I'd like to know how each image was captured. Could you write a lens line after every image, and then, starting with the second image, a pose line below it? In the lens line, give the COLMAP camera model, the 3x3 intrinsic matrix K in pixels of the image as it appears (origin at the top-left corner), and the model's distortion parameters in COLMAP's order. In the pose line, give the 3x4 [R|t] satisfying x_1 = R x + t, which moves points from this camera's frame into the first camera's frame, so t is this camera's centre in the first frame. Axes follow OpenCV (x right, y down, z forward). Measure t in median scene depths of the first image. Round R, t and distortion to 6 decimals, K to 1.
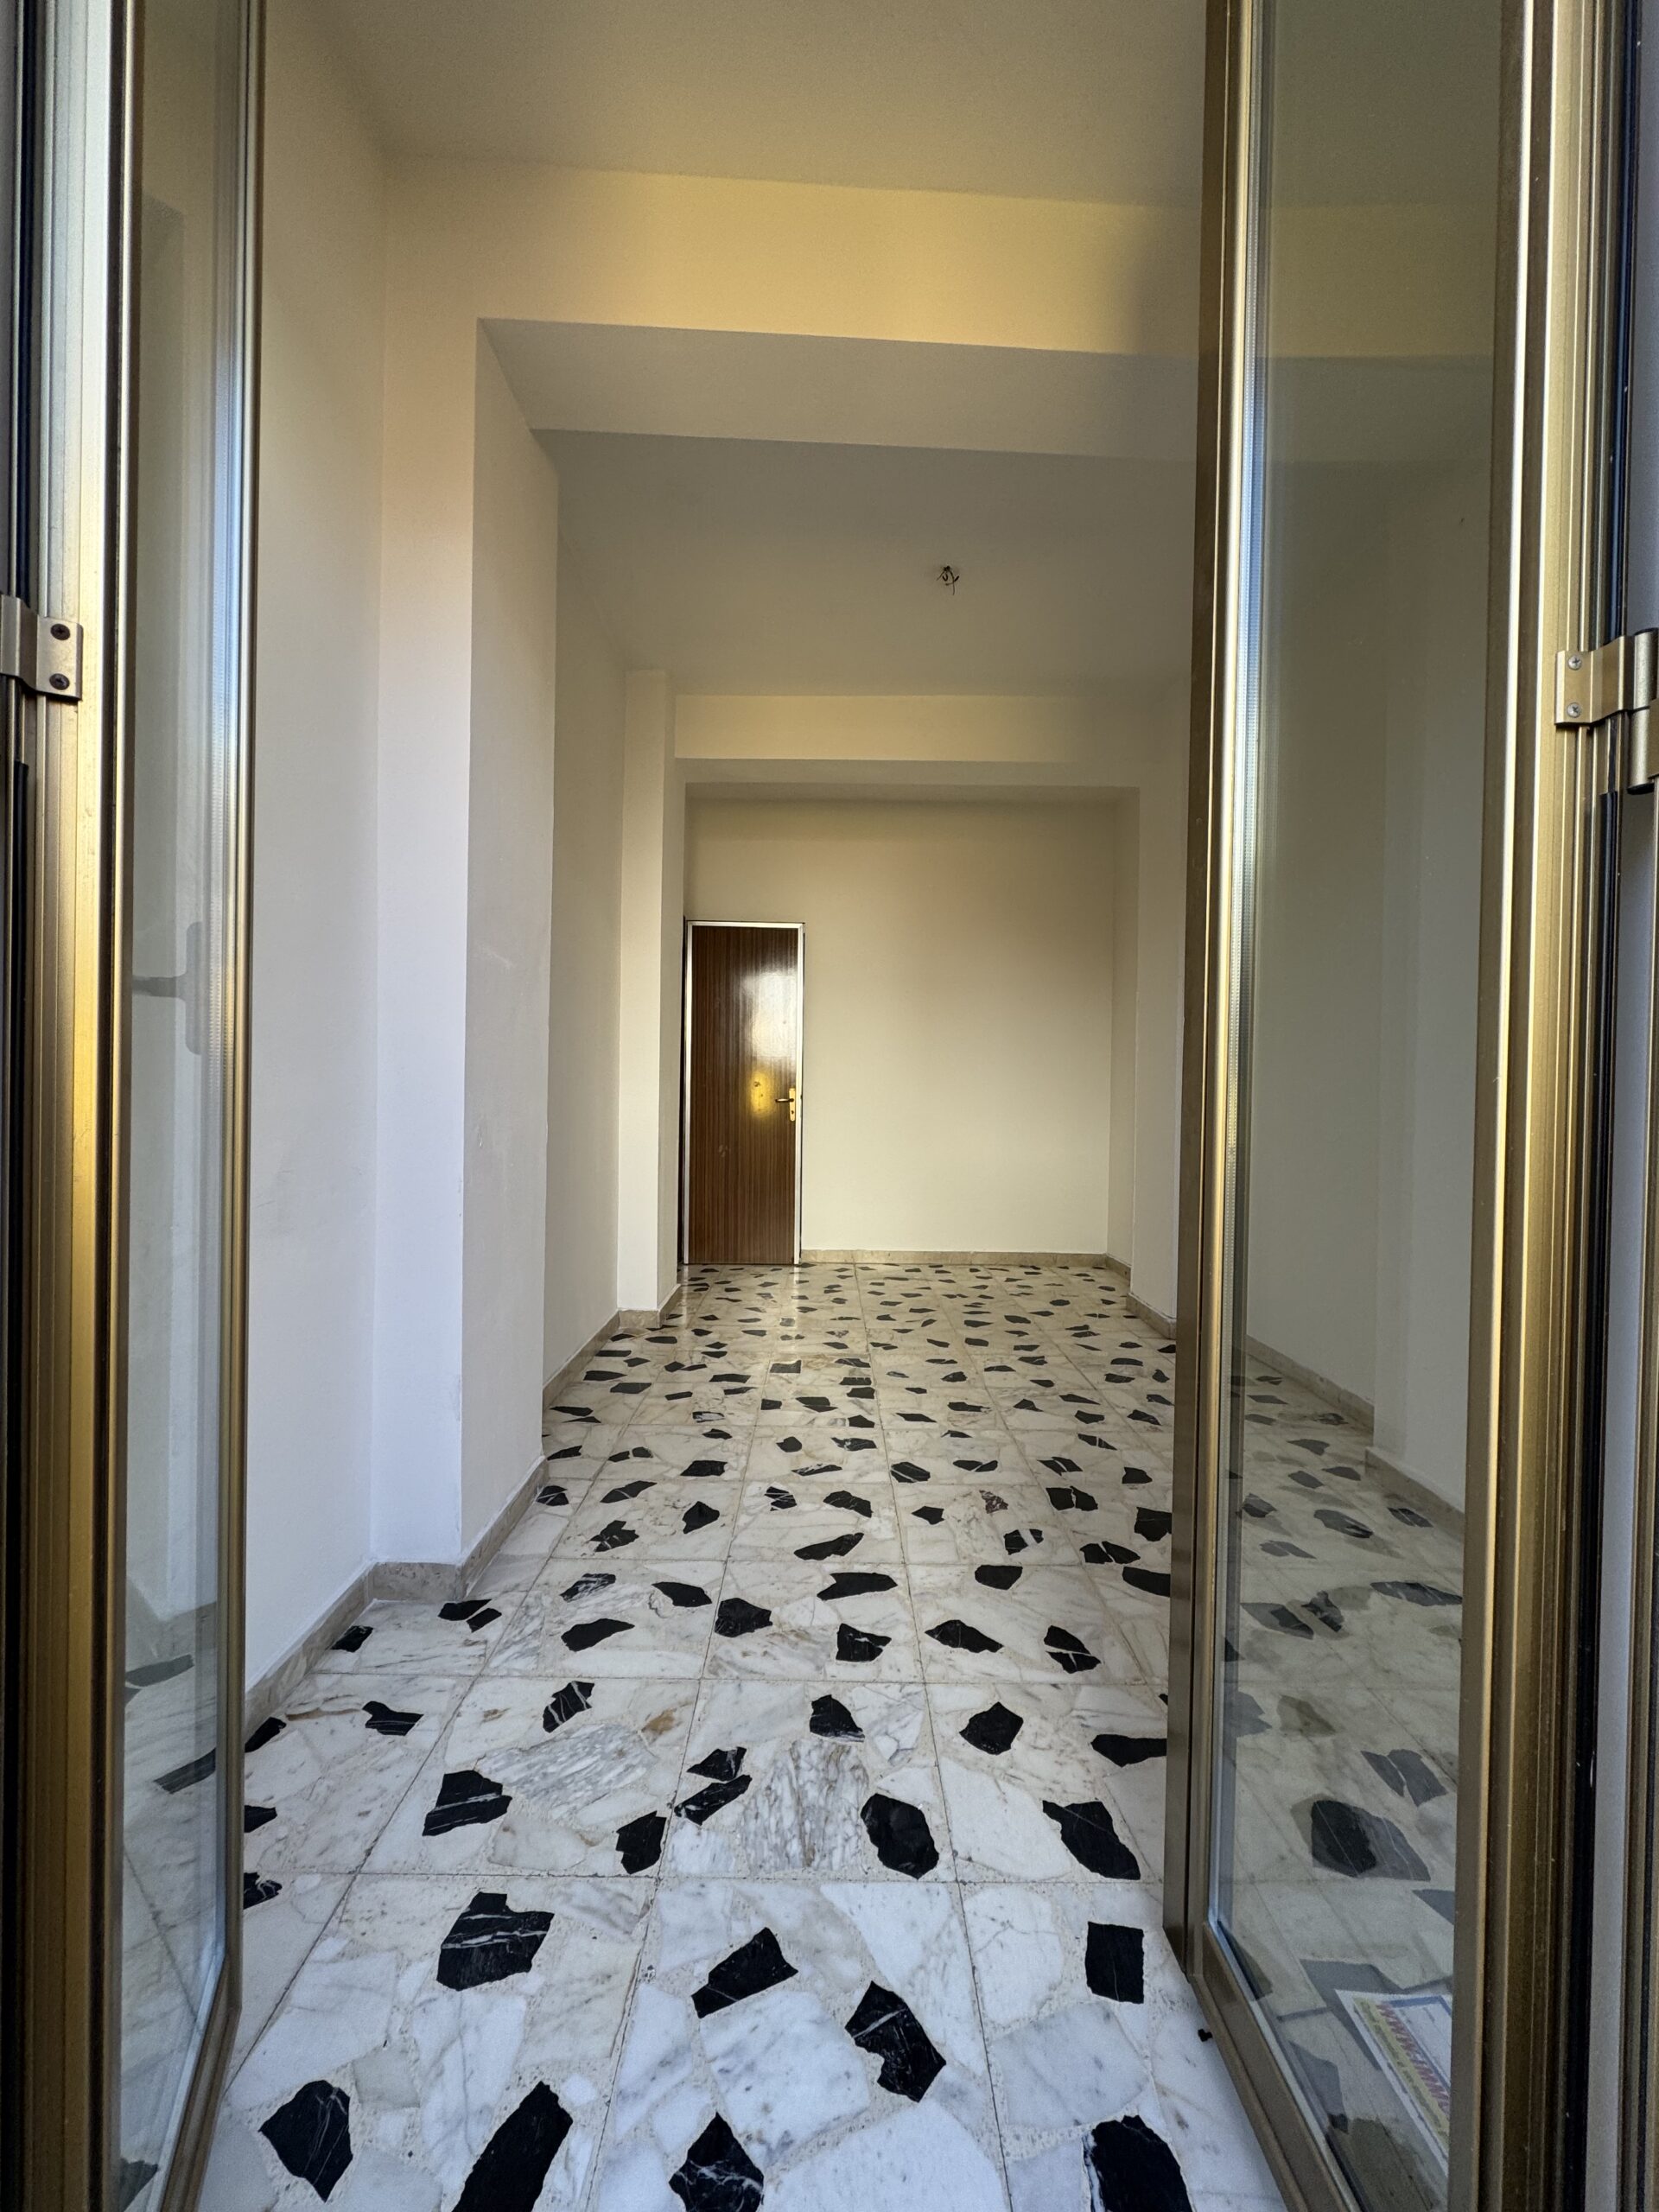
lens RADIAL K [[880.7, 0, 830.6], [0, 880.7, 1104.1], [0, 0, 1]] dist [-0.004410, 0.001138]
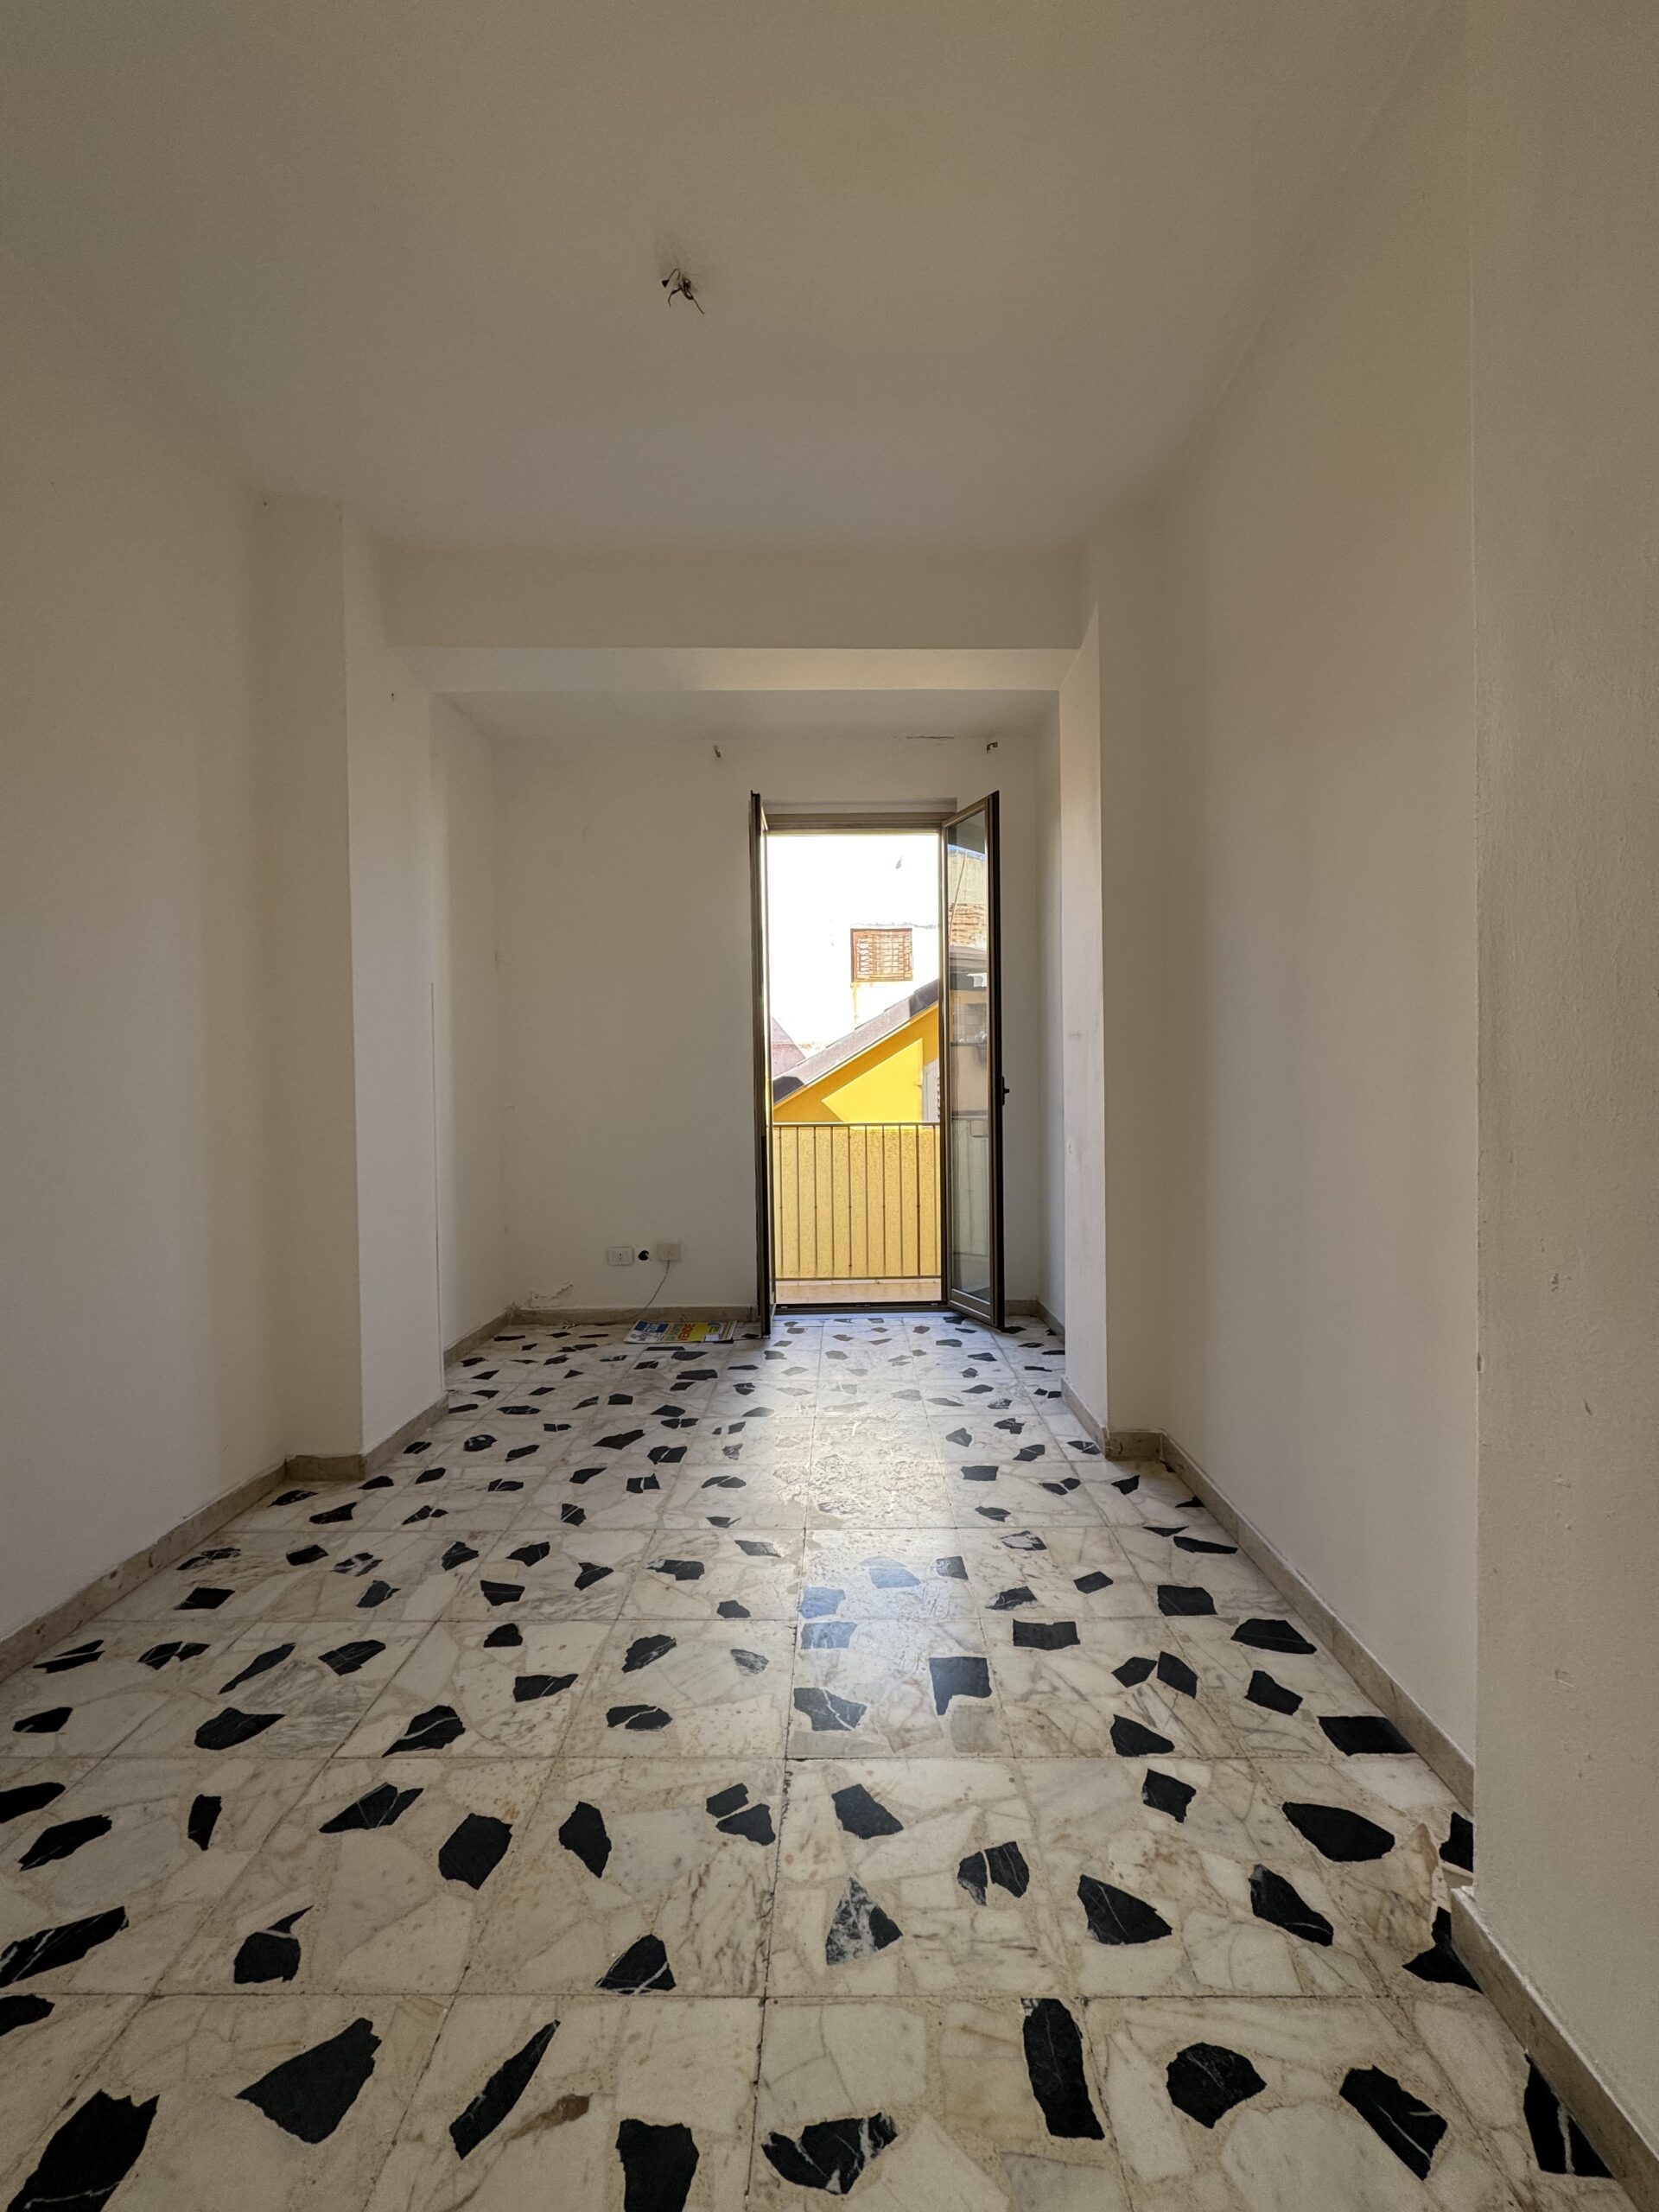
lens RADIAL K [[880.7, 0, 825.7], [0, 880.7, 1110.5], [0, 0, 1]] dist [-0.004410, 0.001138]
pose [[-0.999699, -0.002732, 0.024371, 0.024001], [-0.001929, 0.999456, 0.032912, -0.071872], [-0.024448, 0.032855, -0.999161, 2.257820]]
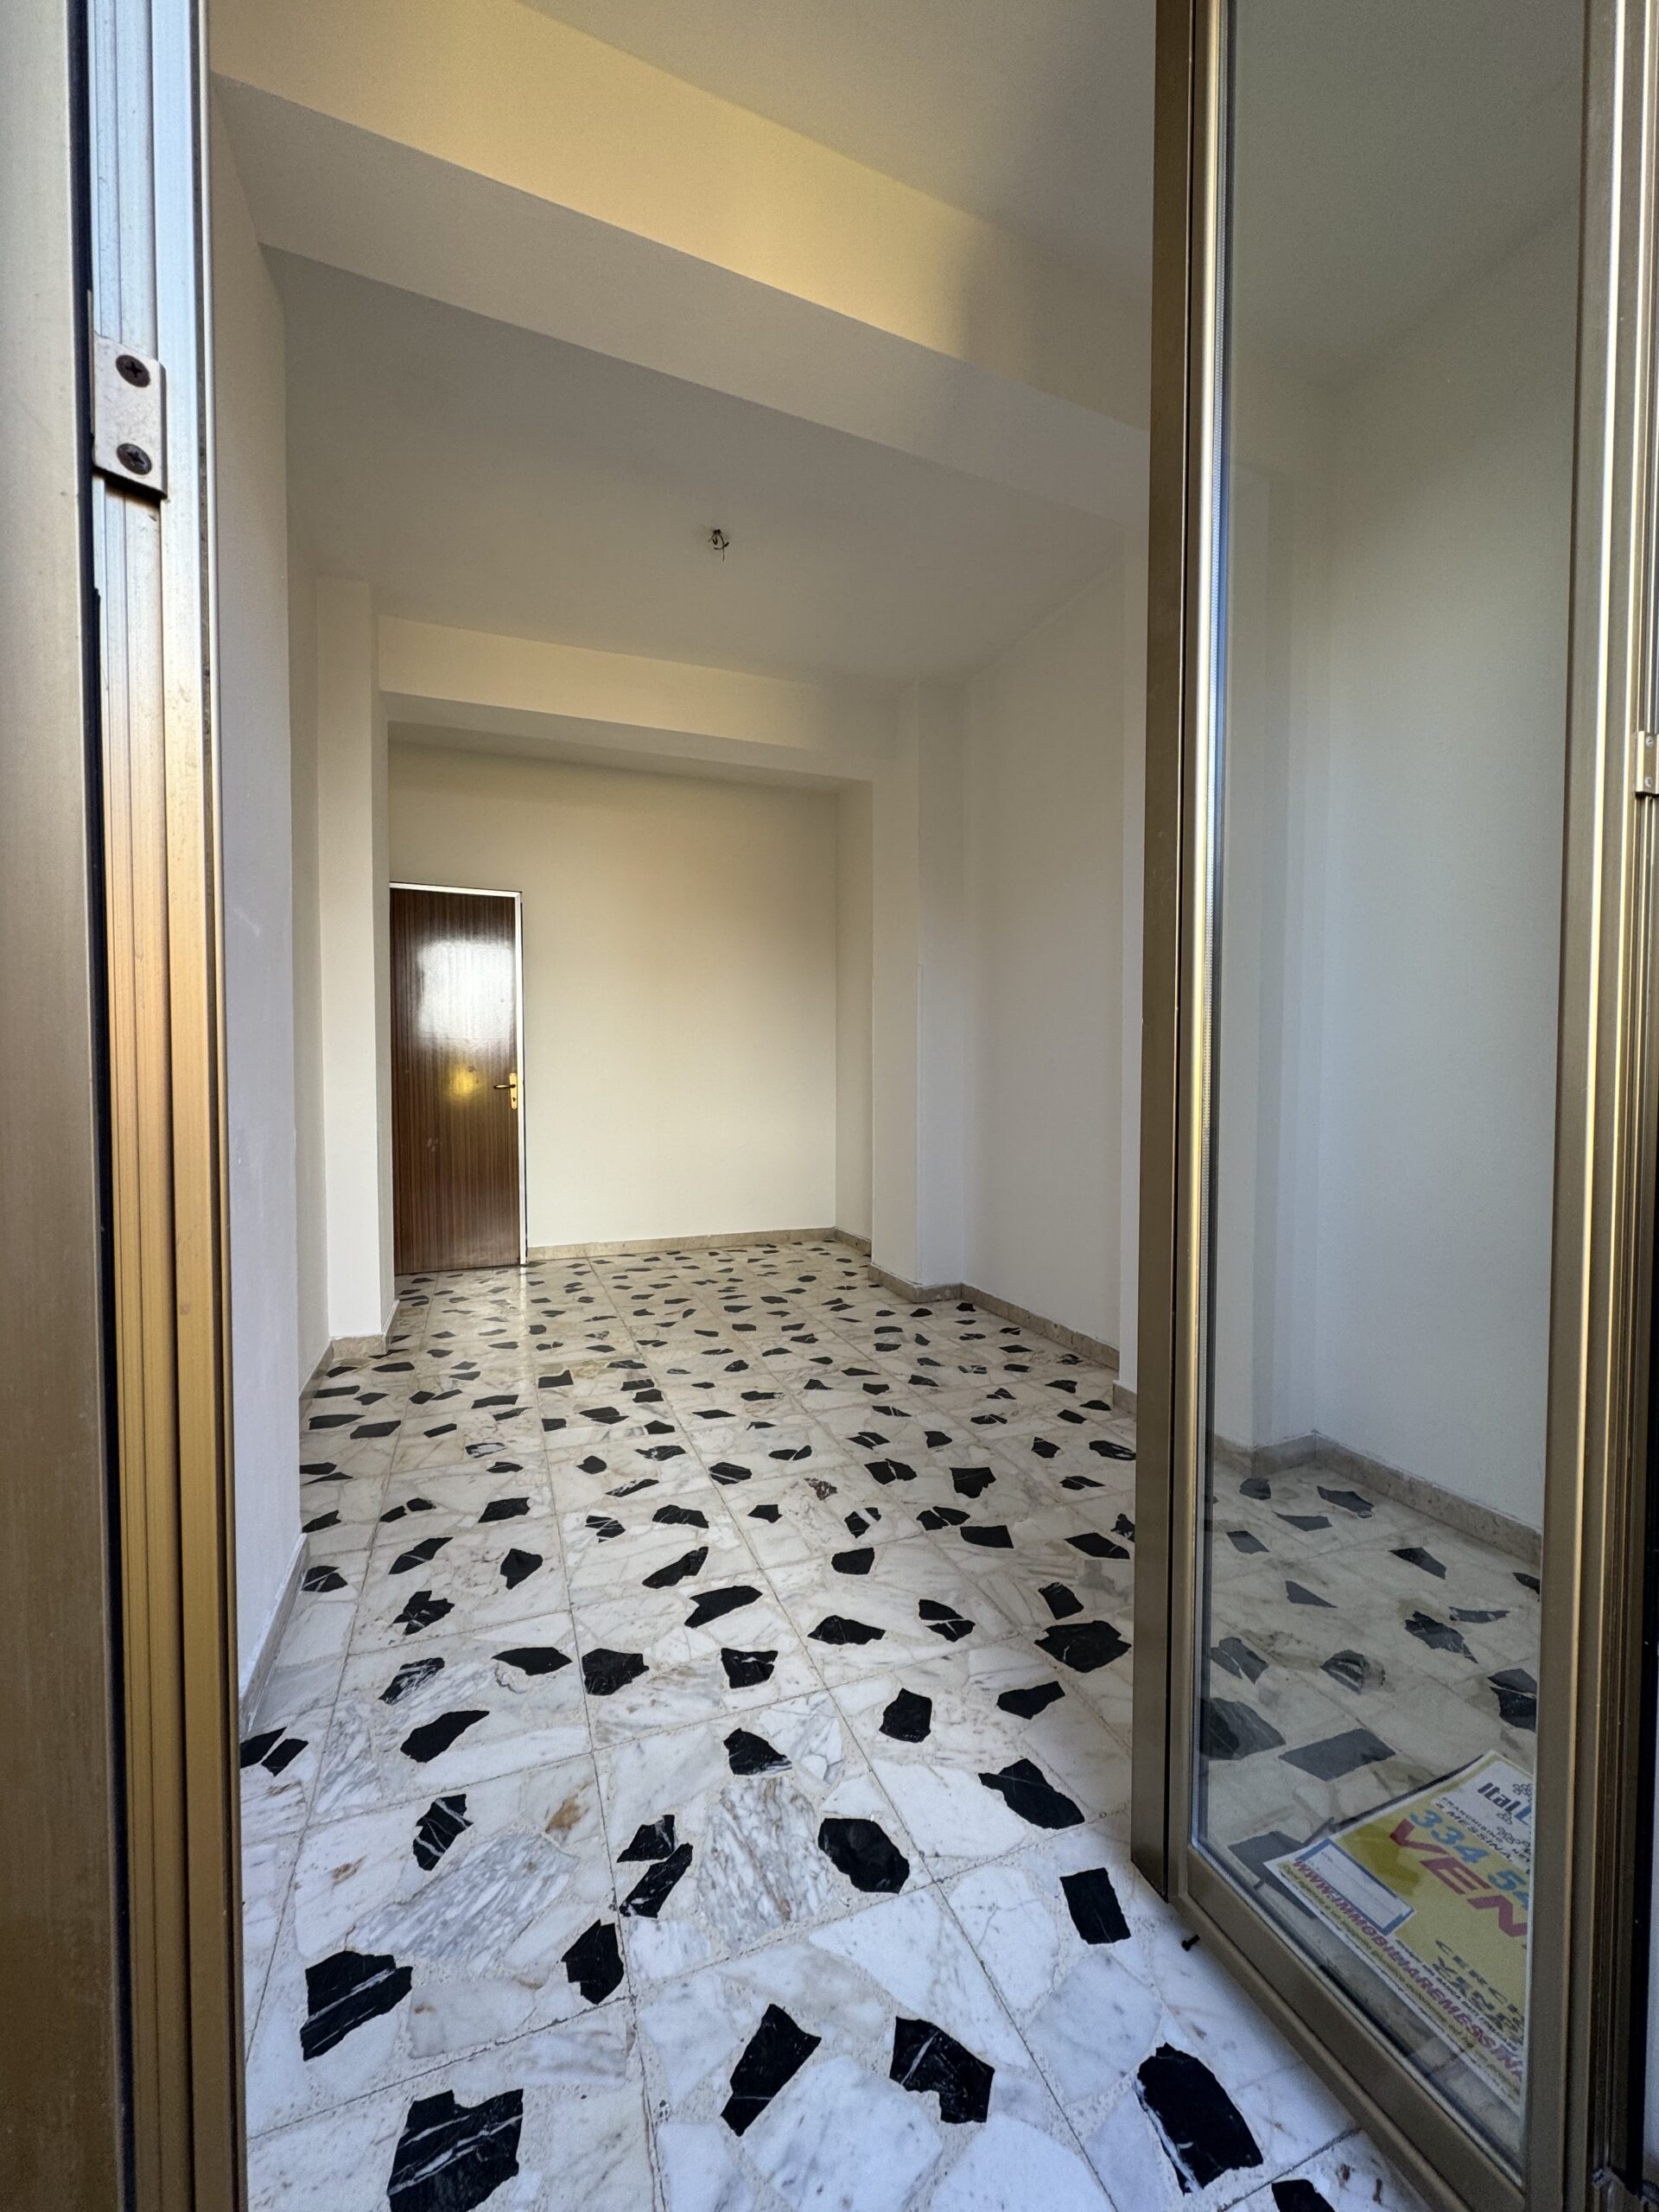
lens RADIAL K [[880.7, 0, 834.2], [0, 880.7, 1103.5], [0, 0, 1]] dist [-0.004410, 0.001138]
pose [[0.931635, -0.026641, 0.362417, -0.157104], [0.017622, 0.999448, 0.028169, -0.015365], [-0.362968, -0.019857, 0.931590, 0.067326]]
